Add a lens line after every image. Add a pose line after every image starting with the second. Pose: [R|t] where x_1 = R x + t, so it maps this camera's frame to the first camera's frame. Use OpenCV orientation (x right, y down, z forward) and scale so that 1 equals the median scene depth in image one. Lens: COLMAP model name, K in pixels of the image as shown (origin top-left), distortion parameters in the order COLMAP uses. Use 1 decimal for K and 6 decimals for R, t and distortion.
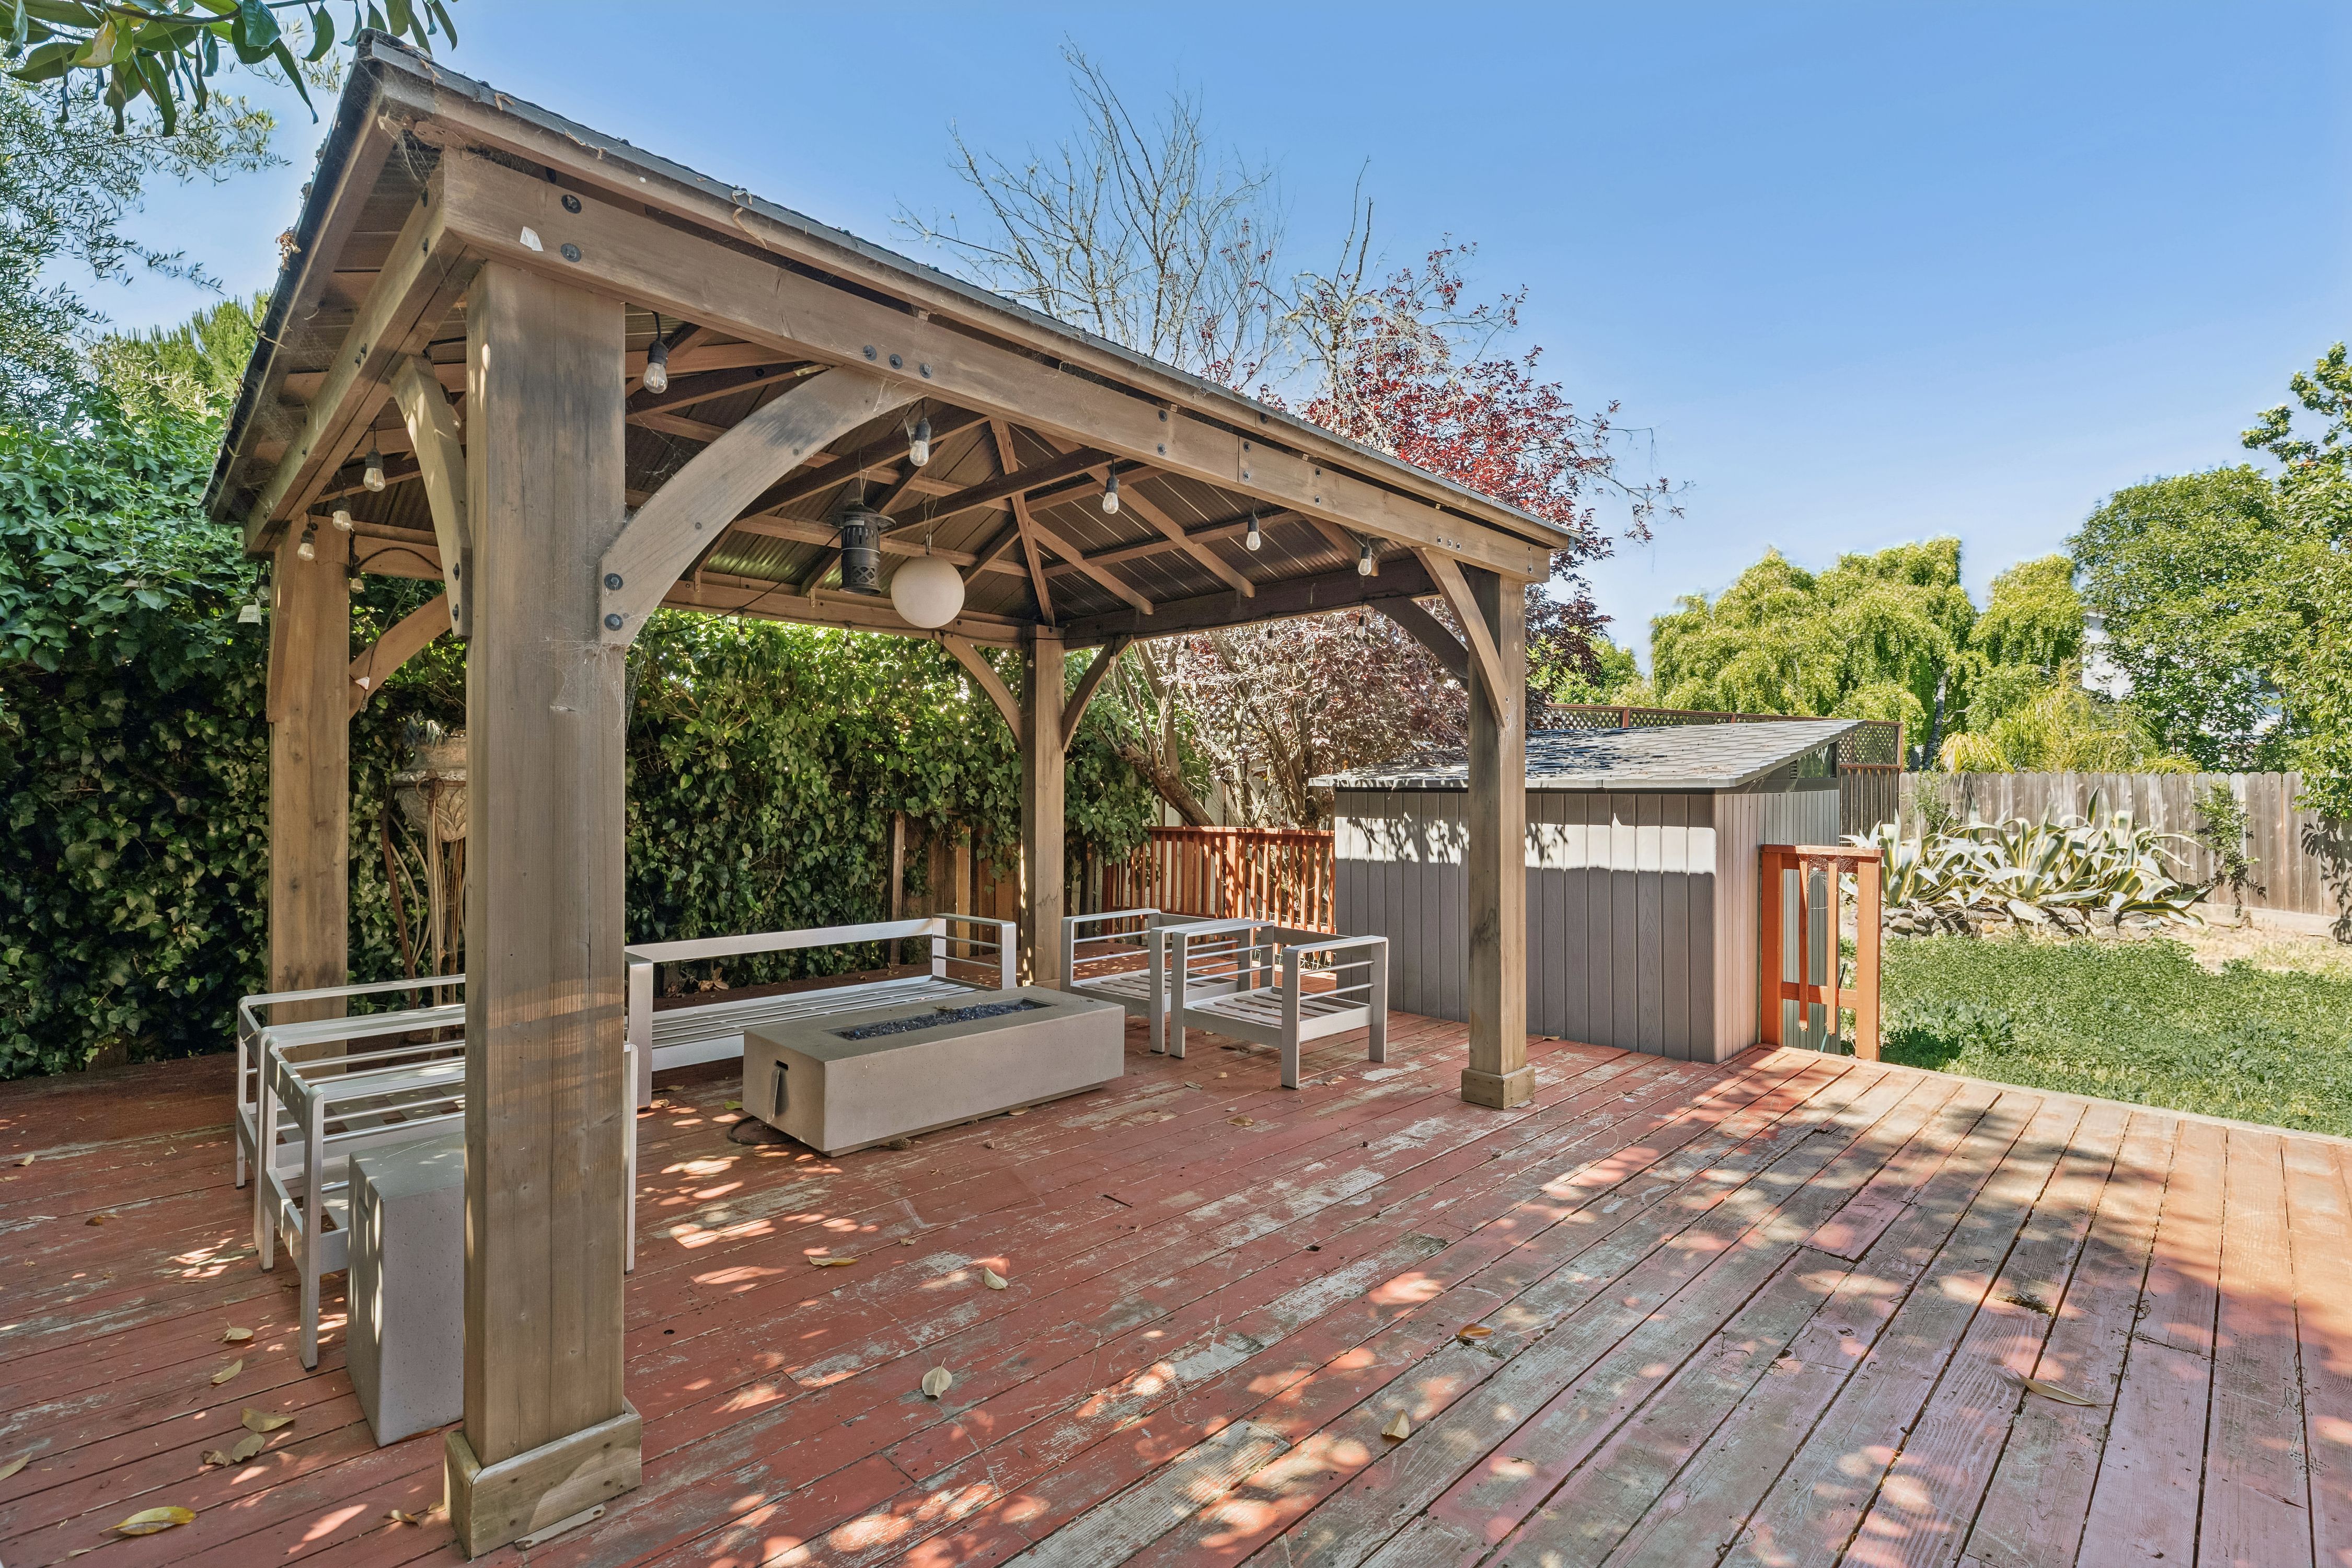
lens RADIAL K [[1071.6, 0, 1158.8], [0, 1071.6, 747.2], [0, 0, 1]] dist [0.004468, 0.000080]
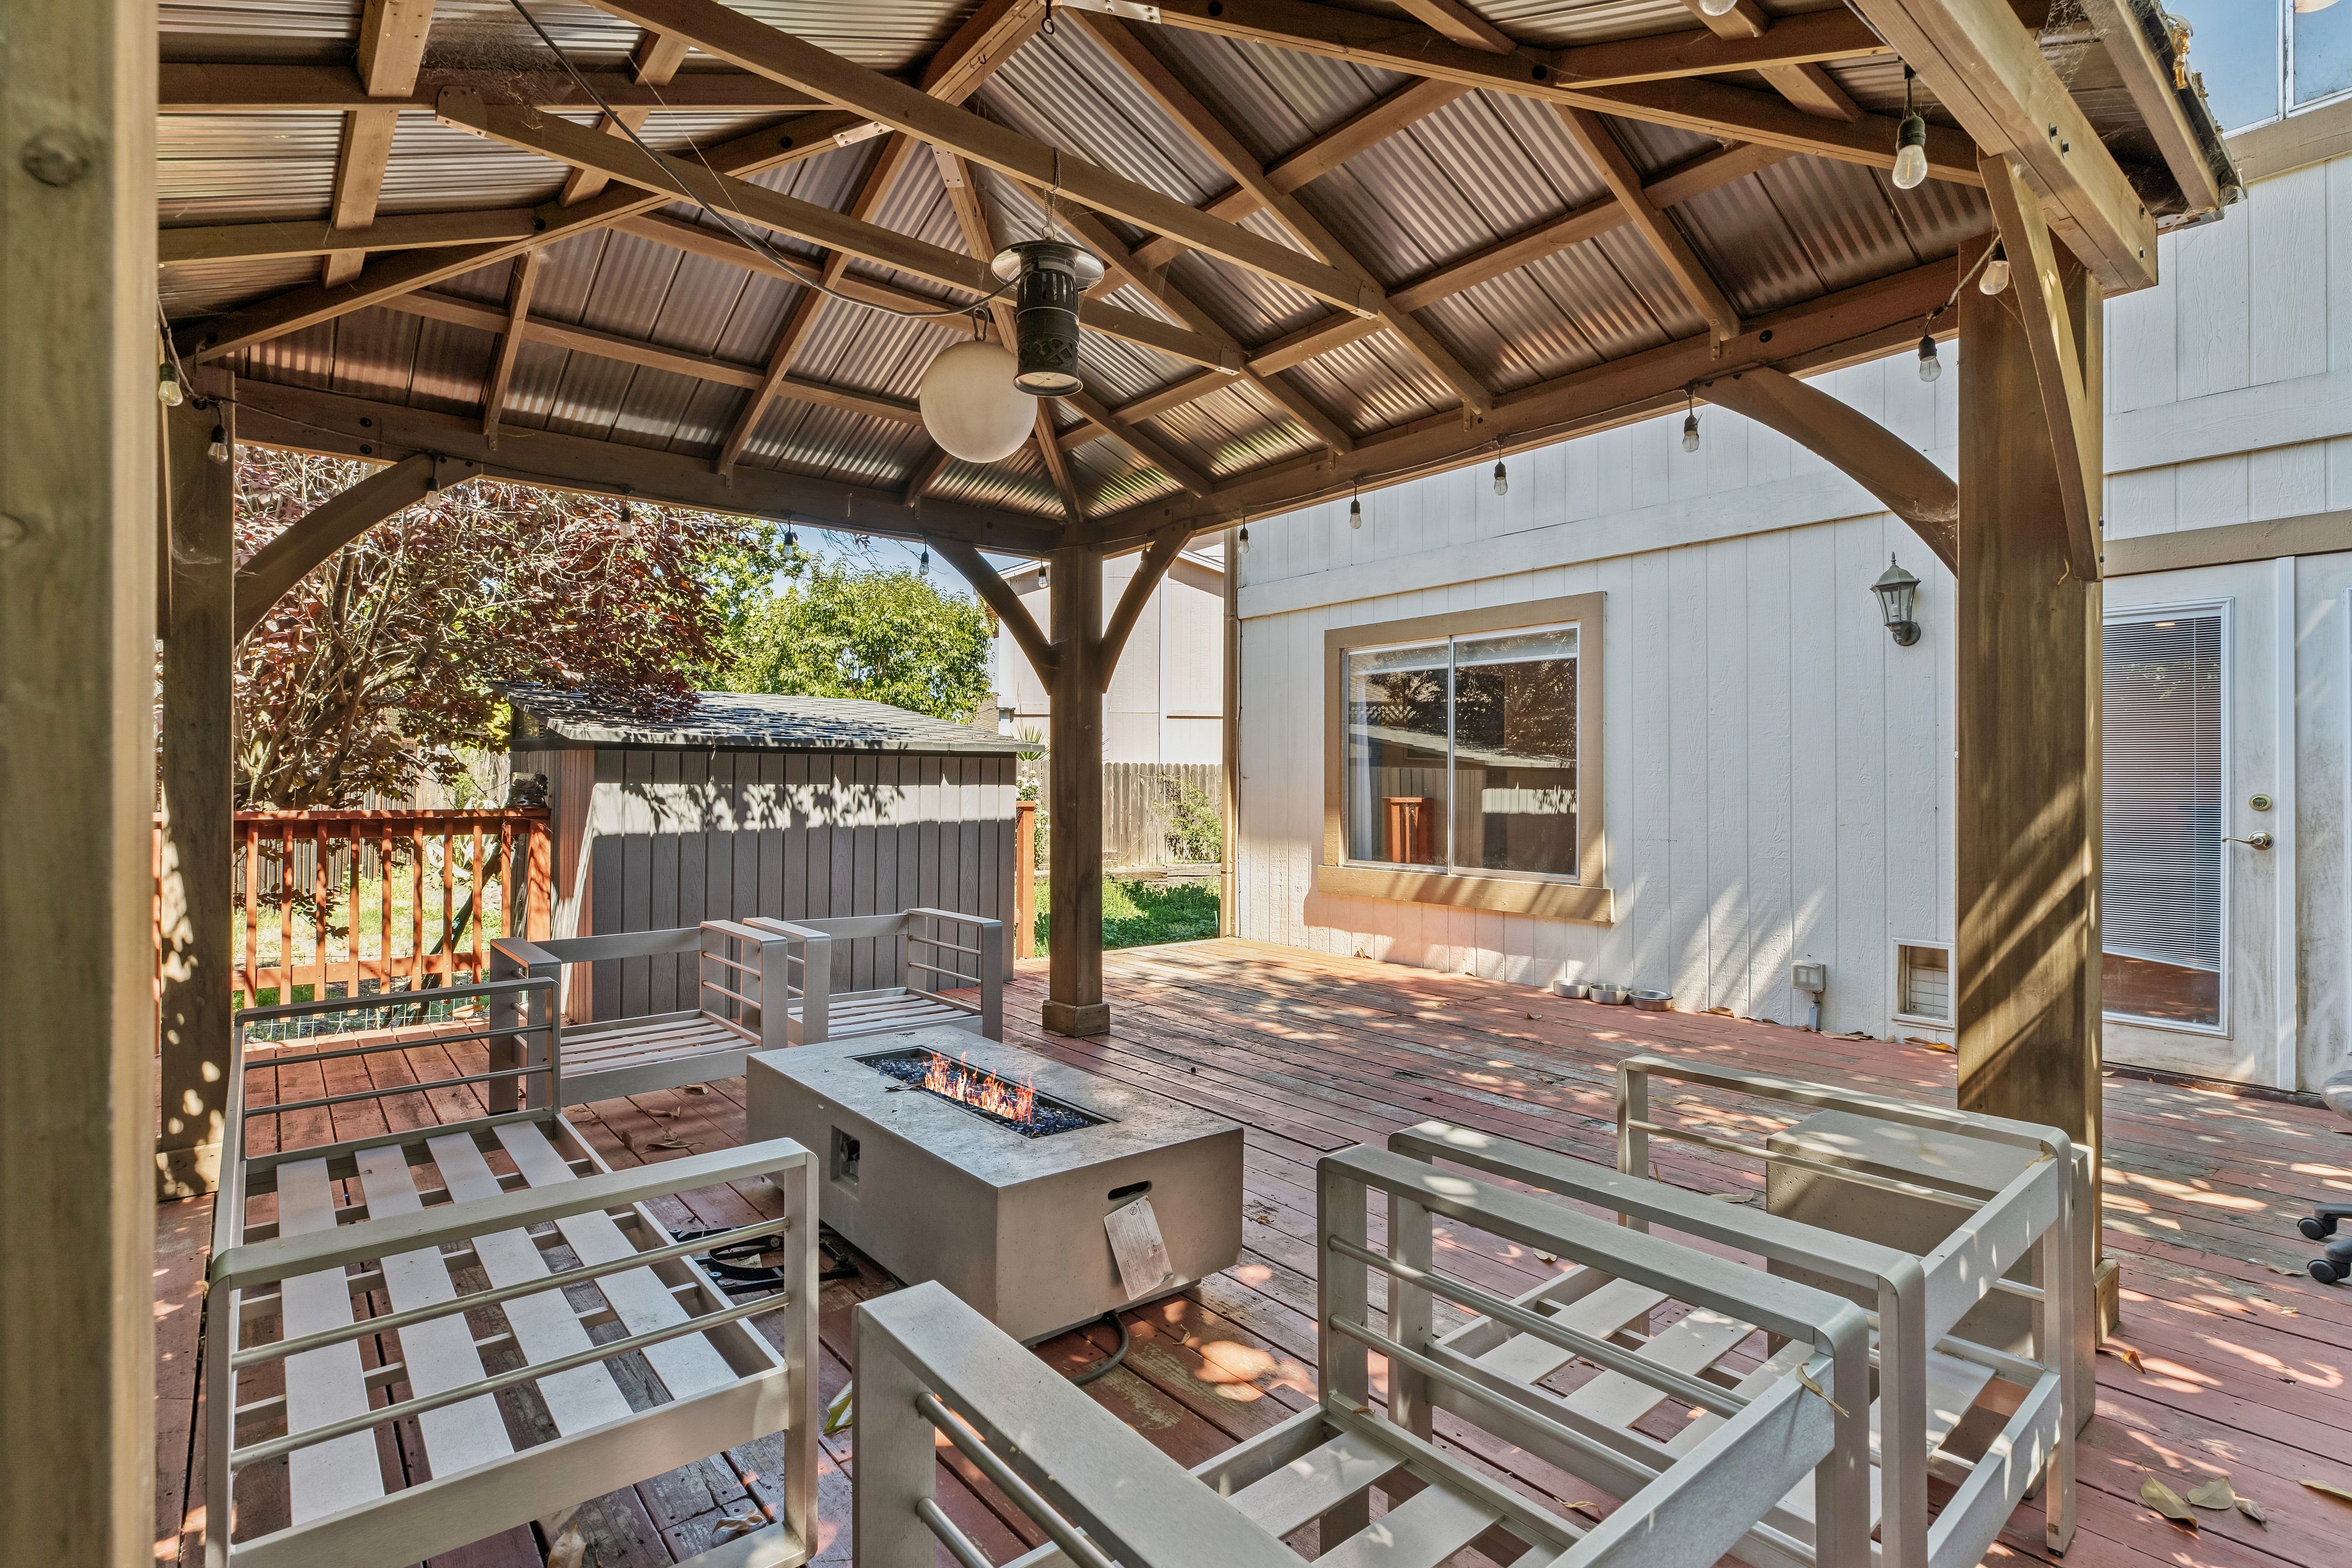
lens RADIAL K [[1107.0, 0, 1176.0], [0, 1107.0, 784.0], [0, 0, 1]] dist [-0.002837, -0.000627]
pose [[0.114745, -0.008364, 0.993360, -0.673139], [-0.044320, 0.998926, 0.013531, 0.052179], [-0.992406, -0.045578, 0.114251, 0.660080]]
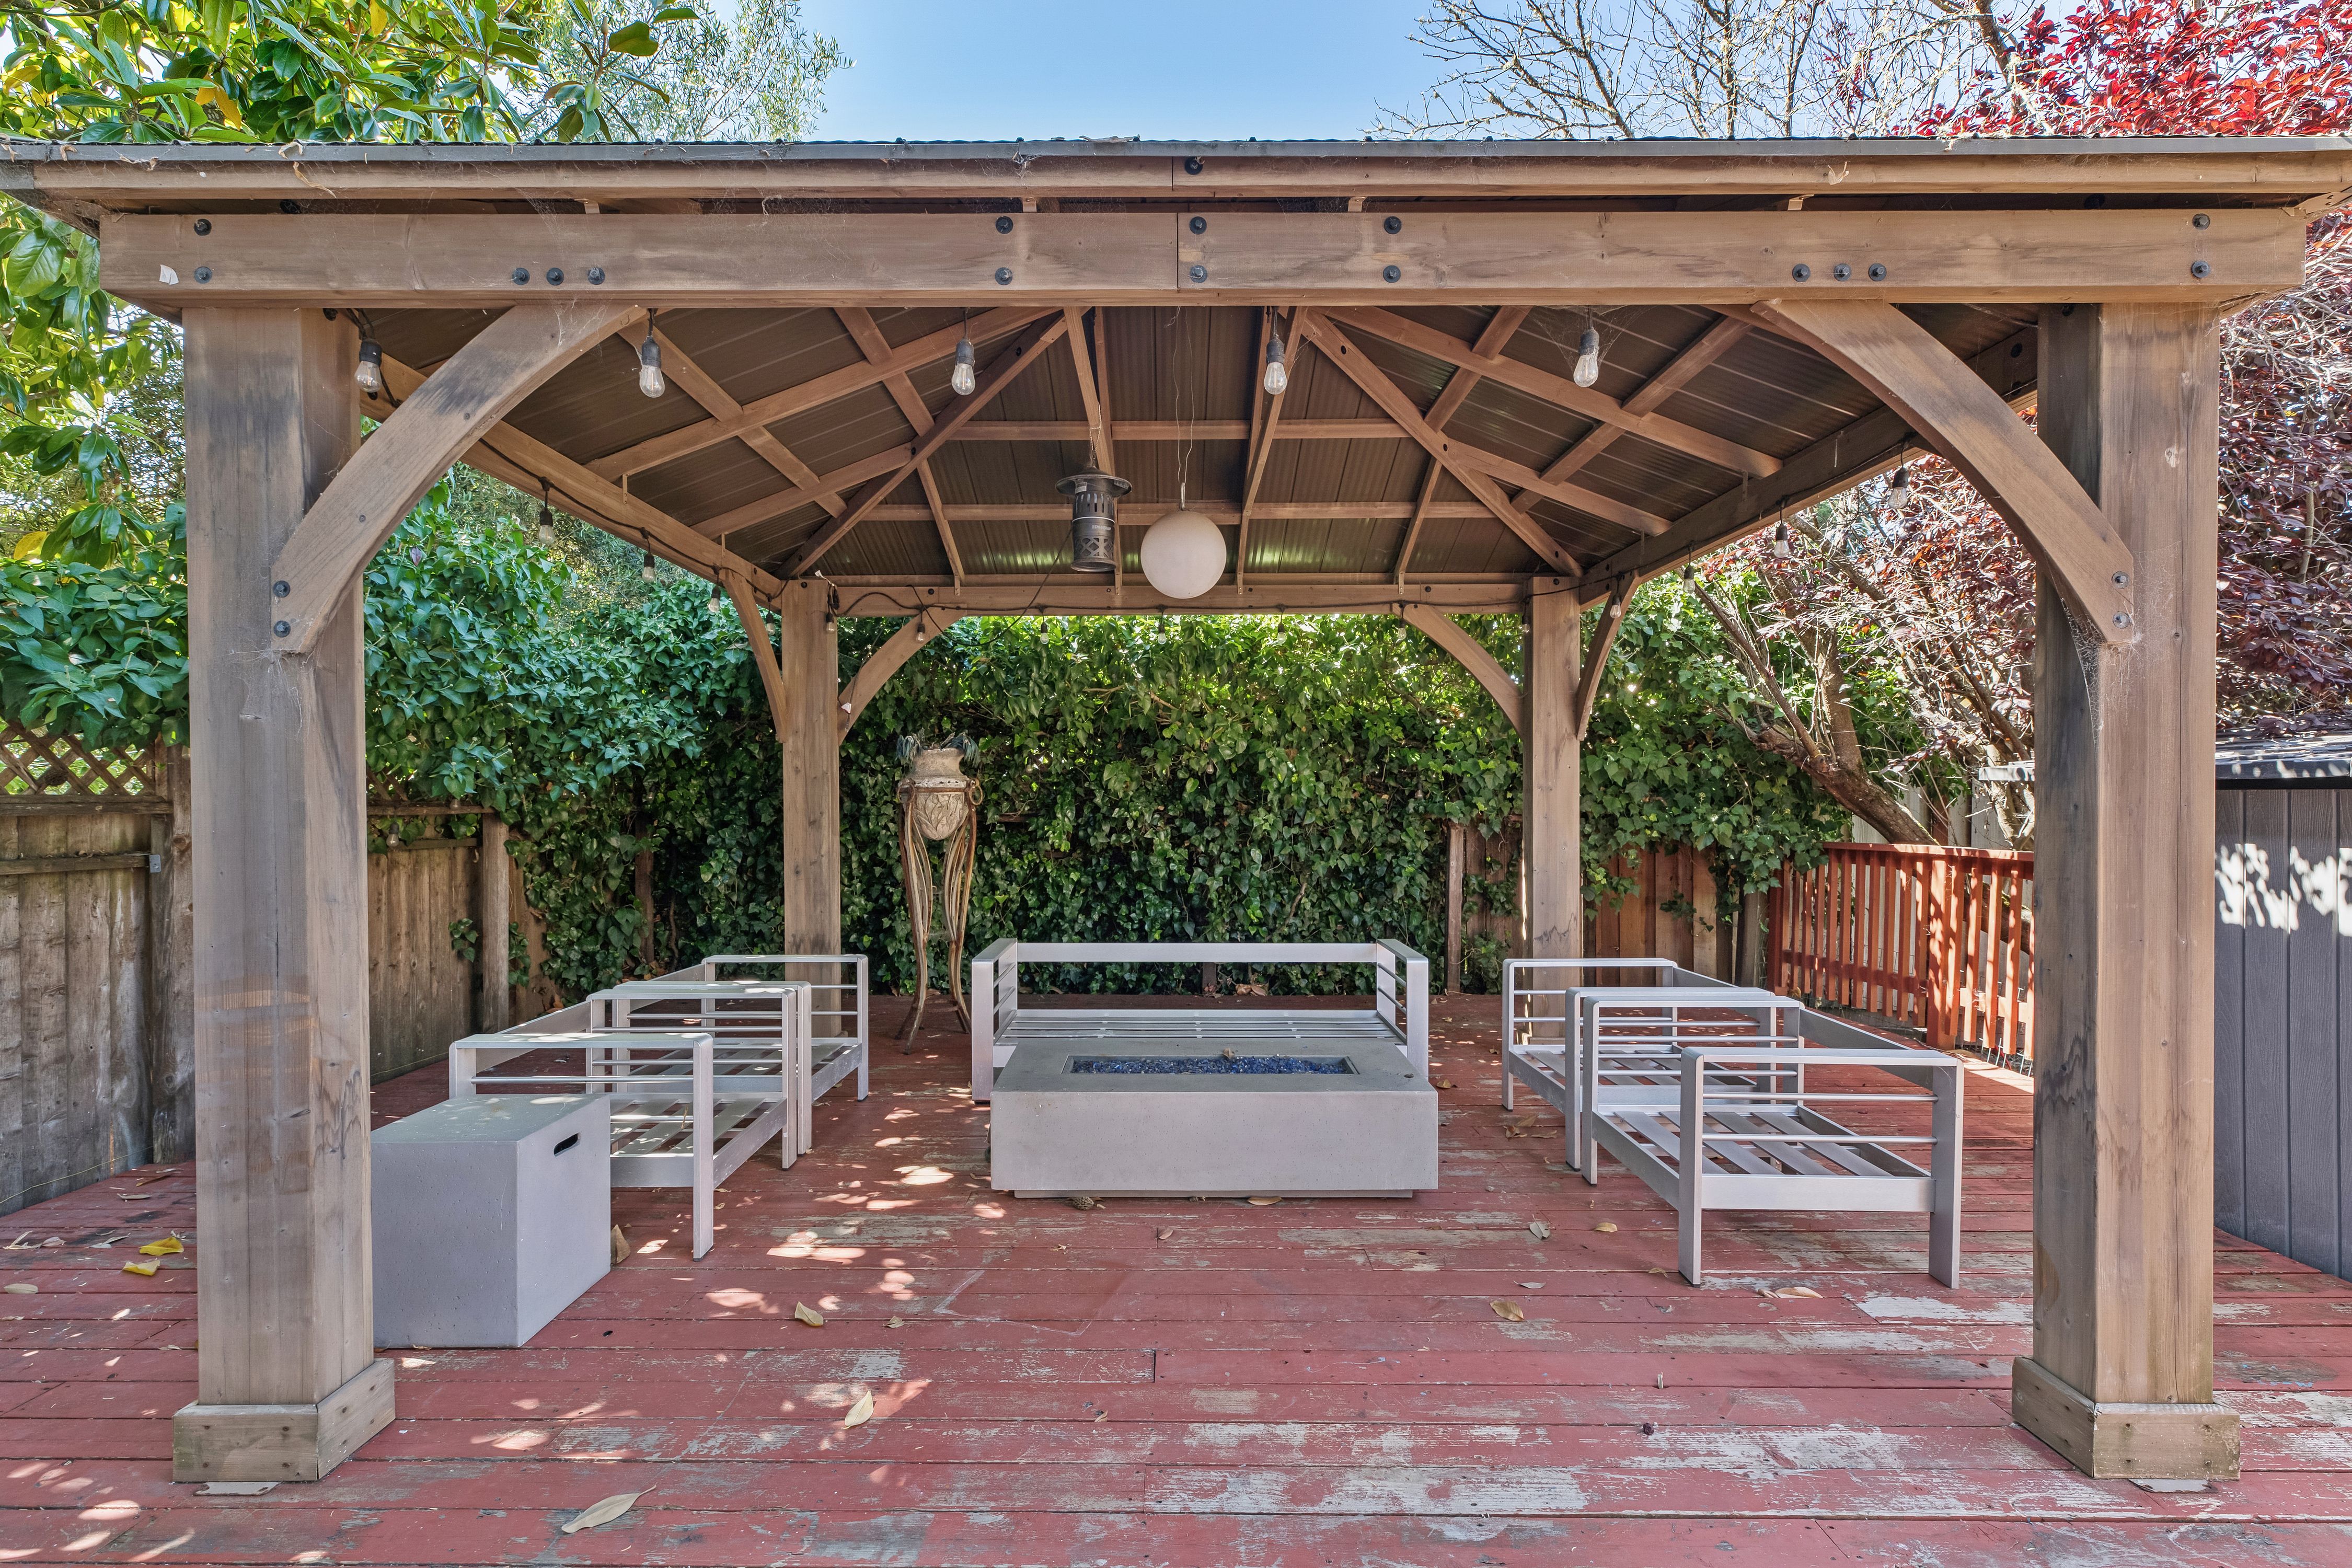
lens RADIAL K [[1064.5, 0, 1150.4], [0, 1064.5, 787.6], [0, 0, 1]] dist [0.005441, -0.000248]
pose [[0.703753, -0.011422, -0.710353, 0.297777], [0.035196, 0.999204, 0.018803, 0.016498], [0.709573, -0.038234, 0.703594, 0.328186]]
